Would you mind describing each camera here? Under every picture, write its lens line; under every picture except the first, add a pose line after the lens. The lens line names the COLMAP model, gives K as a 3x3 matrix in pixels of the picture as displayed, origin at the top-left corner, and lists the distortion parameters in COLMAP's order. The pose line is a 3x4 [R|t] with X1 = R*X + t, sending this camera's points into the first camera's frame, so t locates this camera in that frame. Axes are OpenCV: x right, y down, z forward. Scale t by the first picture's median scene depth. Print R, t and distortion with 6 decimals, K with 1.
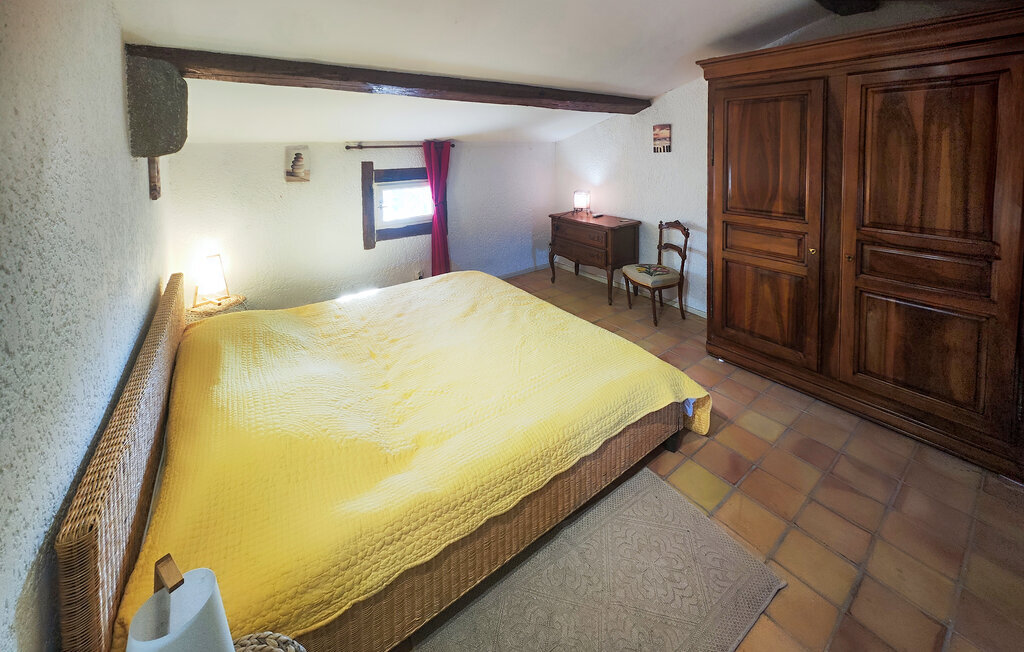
lens RADIAL K [[428.8, 0, 516.8], [0, 428.8, 314.6], [0, 0, 1]] dist [0.000302, 0.000342]
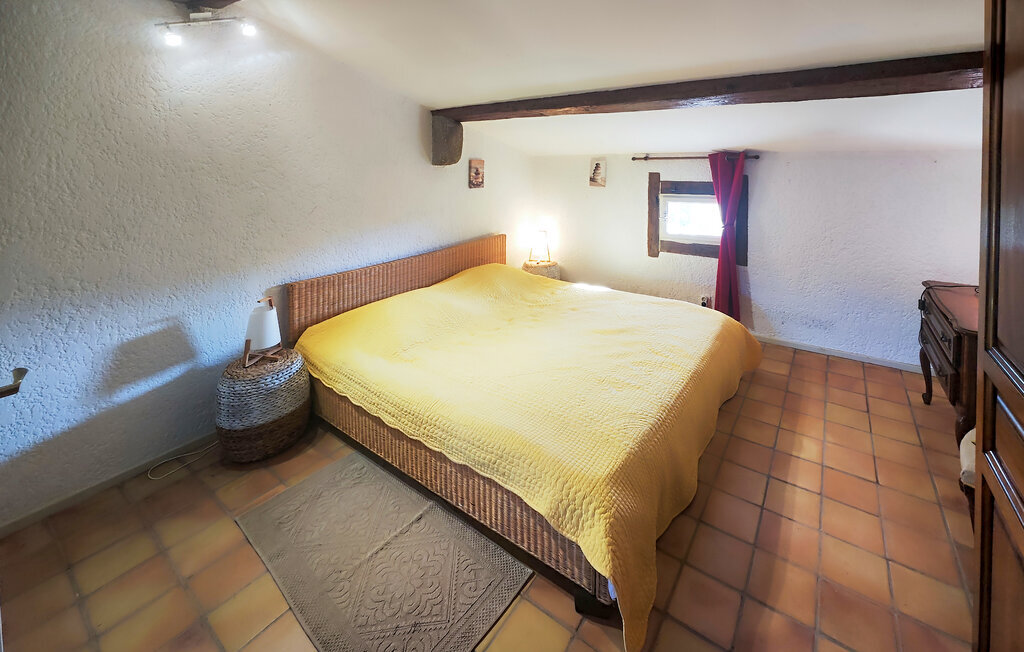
lens RADIAL K [[412.0, 0, 512.0], [0, 412.0, 326.0], [0, 0, 1]] dist [-0.000838, 0.000070]
pose [[0.212632, 0.374087, -0.902689, 0.620547], [-0.353594, 0.890664, 0.285813, -0.189867], [0.910911, 0.258413, 0.321659, 0.463083]]
